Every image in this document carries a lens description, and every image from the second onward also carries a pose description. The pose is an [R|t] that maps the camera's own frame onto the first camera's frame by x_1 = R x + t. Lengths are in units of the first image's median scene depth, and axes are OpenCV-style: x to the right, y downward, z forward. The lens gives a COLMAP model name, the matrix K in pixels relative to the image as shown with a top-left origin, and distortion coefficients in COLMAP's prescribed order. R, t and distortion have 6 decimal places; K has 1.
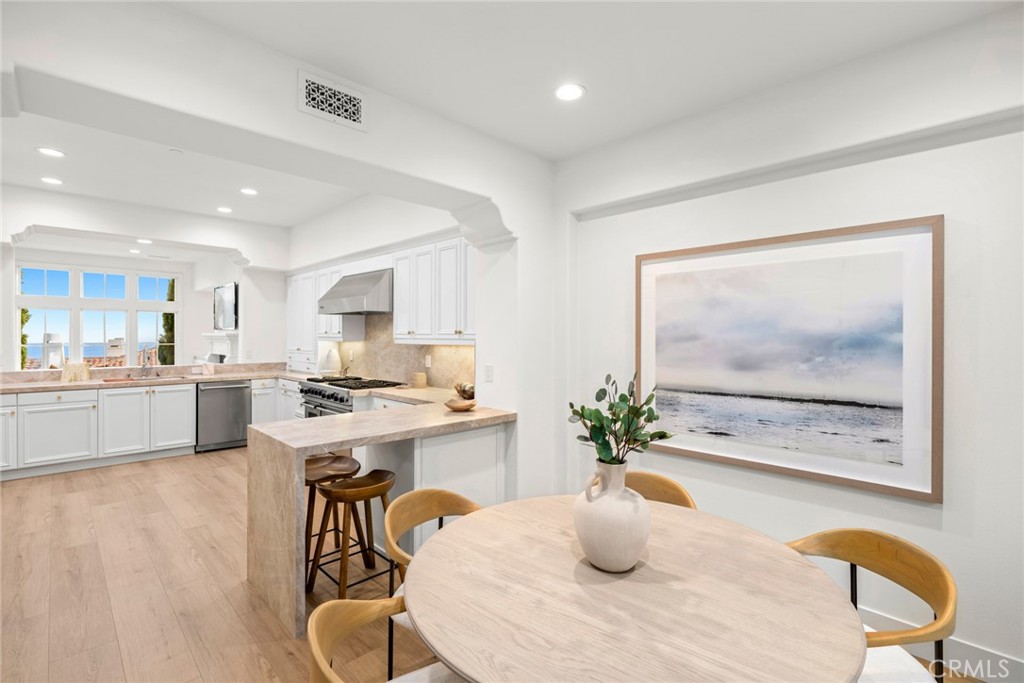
lens RADIAL K [[469.6, 0, 512.0], [0, 469.6, 341.5], [0, 0, 1]] dist [0.003276, 0.000112]
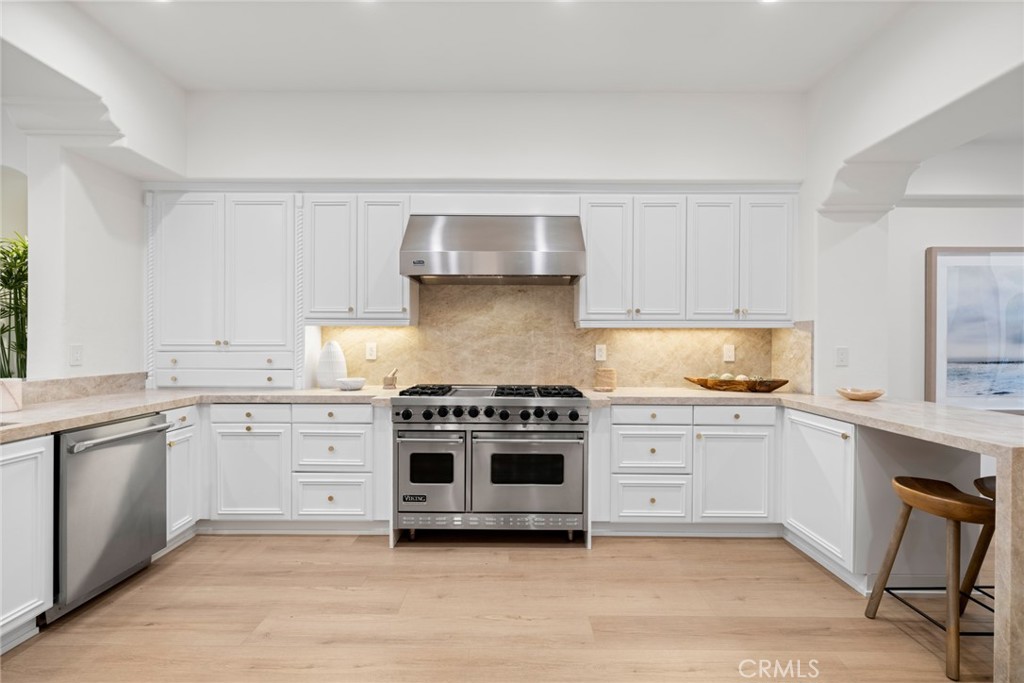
lens RADIAL K [[463.5, 0, 512.0], [0, 463.5, 341.5], [0, 0, 1]] dist [0.006249, 0.000486]
pose [[0.702216, -0.002870, 0.711959, -0.941703], [0.008181, 0.999958, -0.004038, 0.031553], [-0.711917, 0.008660, 0.702210, 0.696072]]
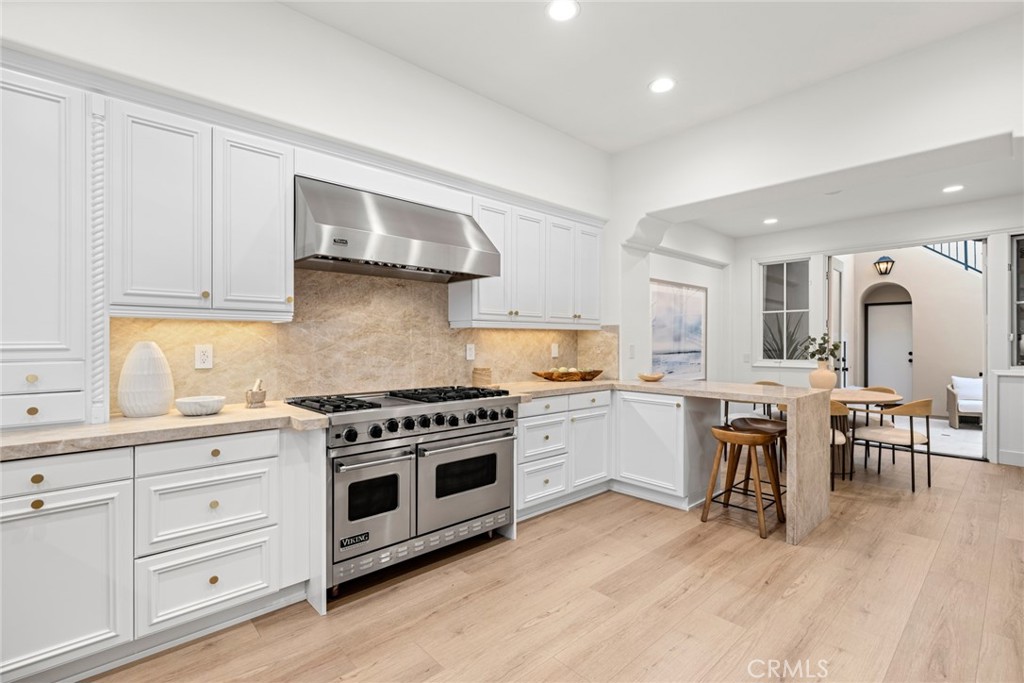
lens RADIAL K [[469.6, 0, 512.0], [0, 469.6, 341.5], [0, 0, 1]] dist [0.003276, 0.000112]
pose [[0.027626, -0.006229, 0.999599, -1.099365], [0.011208, 0.999920, 0.005921, 0.025790], [-0.999555, 0.011040, 0.027694, 1.080632]]
